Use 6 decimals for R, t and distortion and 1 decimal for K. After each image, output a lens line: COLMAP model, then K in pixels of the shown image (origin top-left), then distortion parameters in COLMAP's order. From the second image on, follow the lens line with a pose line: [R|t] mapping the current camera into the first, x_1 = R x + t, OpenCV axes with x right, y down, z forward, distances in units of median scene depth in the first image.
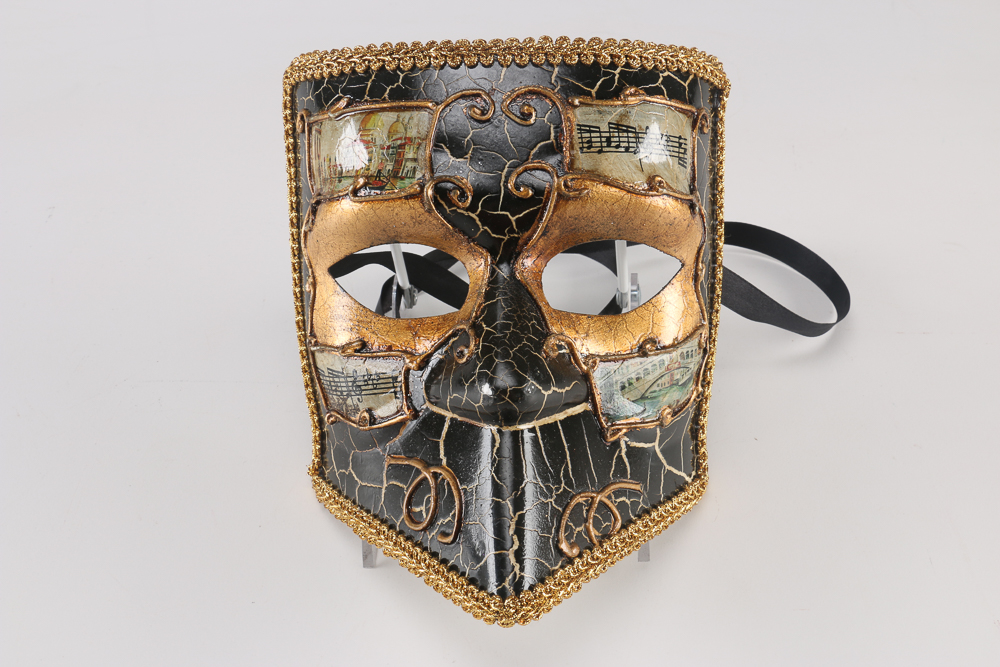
lens RADIAL K [[1308.9, 0, 496.6], [0, 1308.9, 338.0], [0, 0, 1]] dist [-0.056696, 0.000000]
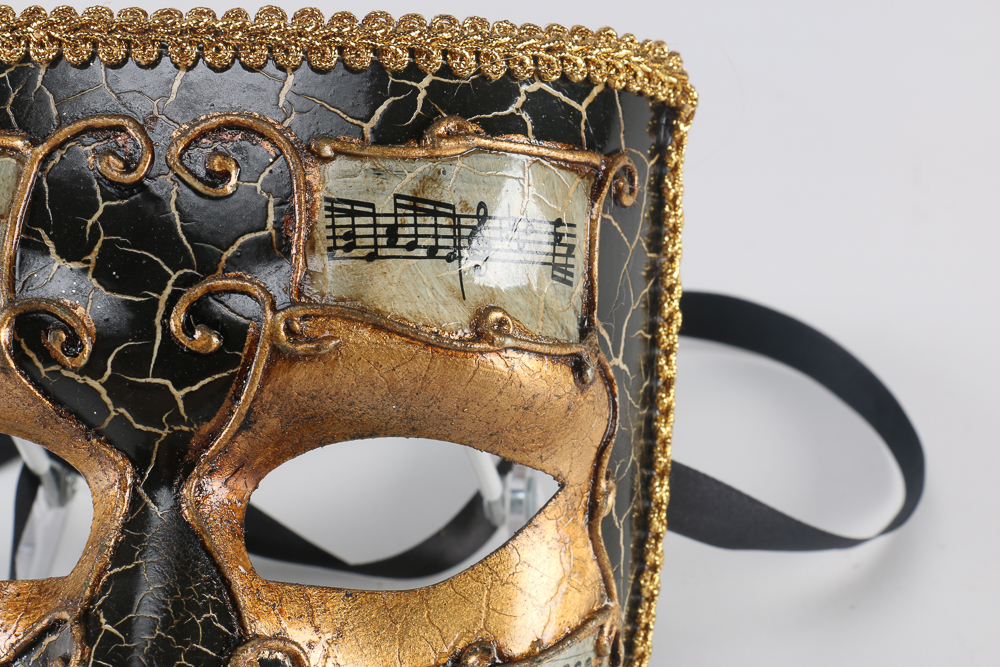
lens RADIAL K [[2591.3, 0, 502.5], [0, 2591.3, 330.2], [0, 0, 1]] dist [0.006009, 0.000000]
pose [[0.999088, 0.038992, -0.017406, 0.141338], [-0.039245, 0.999126, -0.014412, -0.102283], [0.016828, 0.015081, 0.999745, 0.058308]]
